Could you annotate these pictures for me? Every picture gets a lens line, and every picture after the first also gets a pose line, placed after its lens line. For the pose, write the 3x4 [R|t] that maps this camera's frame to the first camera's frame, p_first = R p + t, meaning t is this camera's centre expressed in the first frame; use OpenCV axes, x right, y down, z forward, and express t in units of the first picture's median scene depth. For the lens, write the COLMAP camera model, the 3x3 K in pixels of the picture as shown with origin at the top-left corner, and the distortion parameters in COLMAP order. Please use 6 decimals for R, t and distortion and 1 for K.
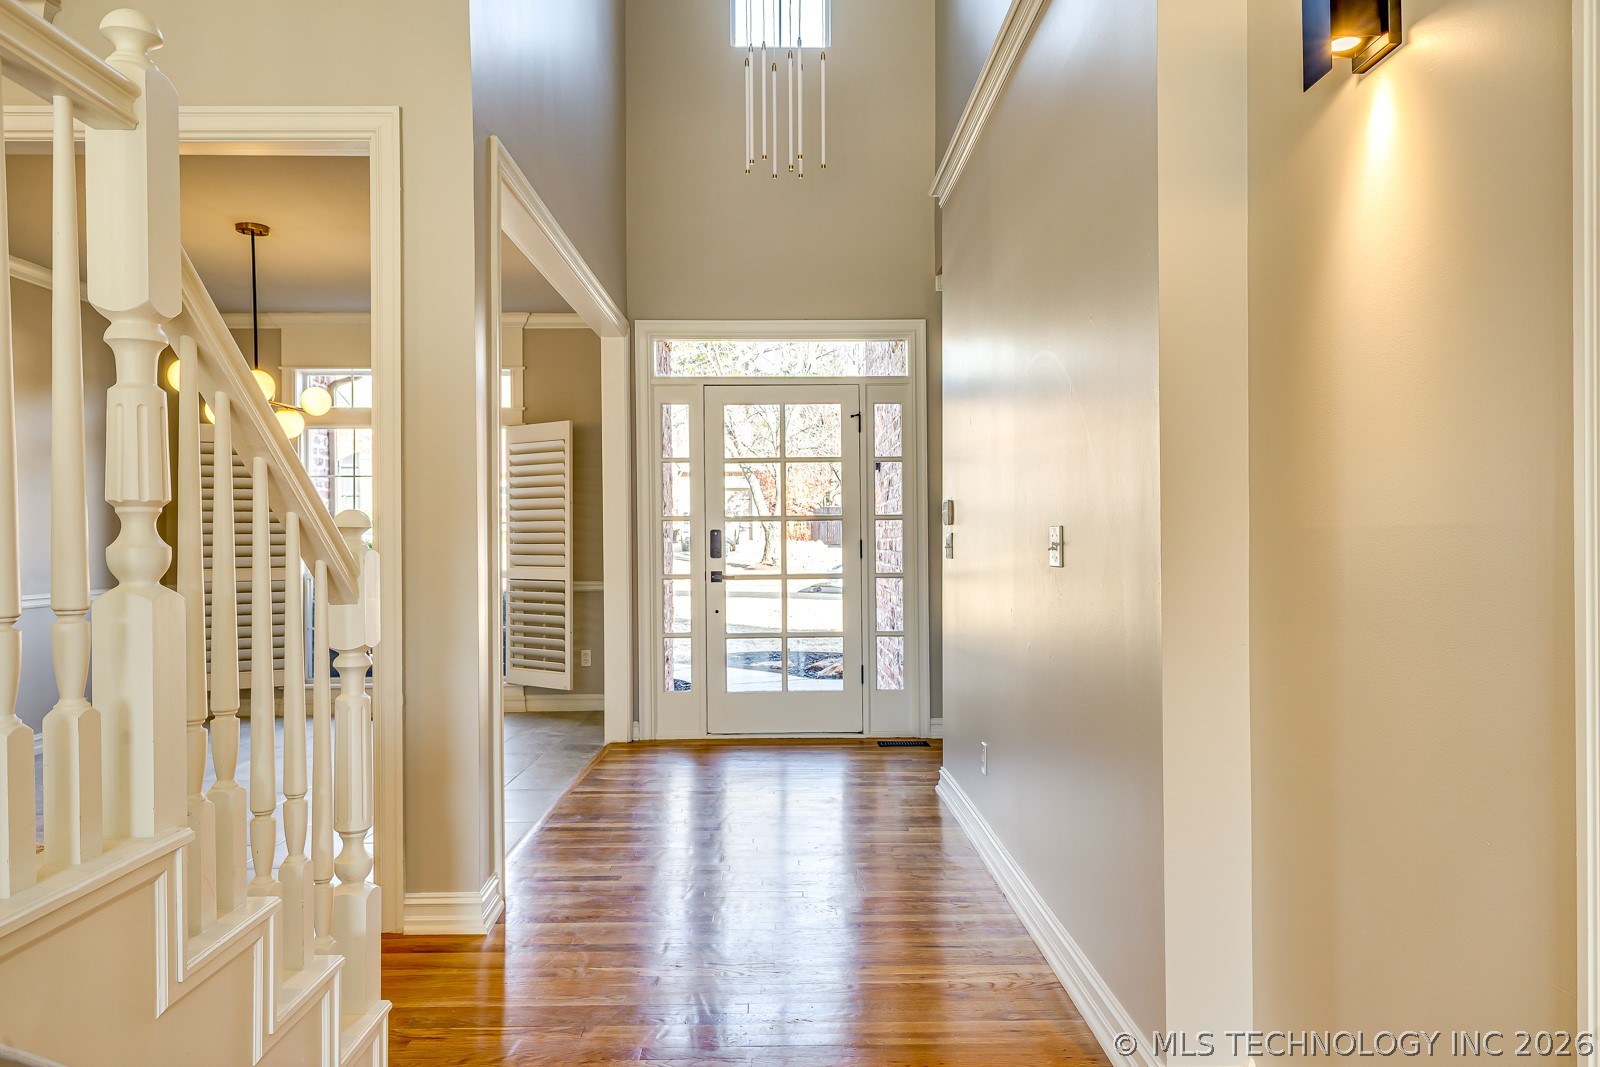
lens RADIAL K [[1134.6, 0, 799.9], [0, 1134.6, 536.1], [0, 0, 1]] dist [0.030246, -0.000141]
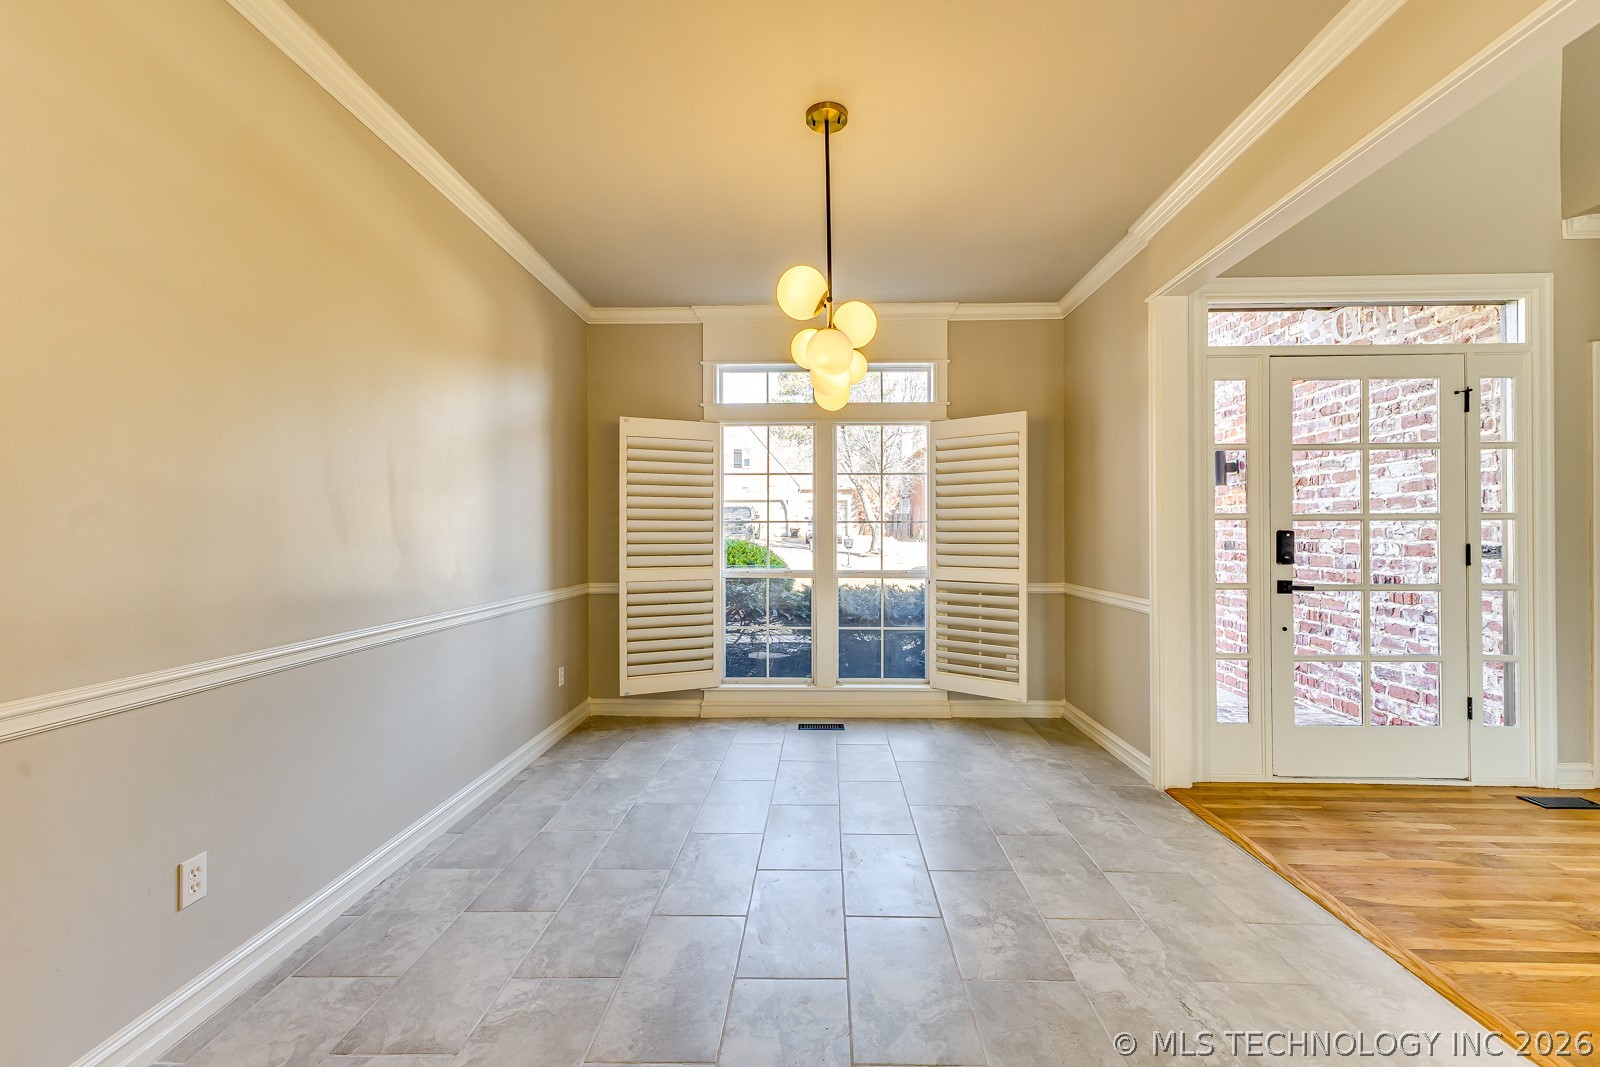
lens RADIAL K [[693.0, 0, 784.6], [0, 693.0, 529.7], [0, 0, 1]] dist [0.010378, -0.000111]
pose [[0.998917, 0.005957, -0.046151, -0.411170], [-0.006174, 0.999971, -0.004550, -0.001214], [0.046122, 0.004830, 0.998924, 0.469497]]
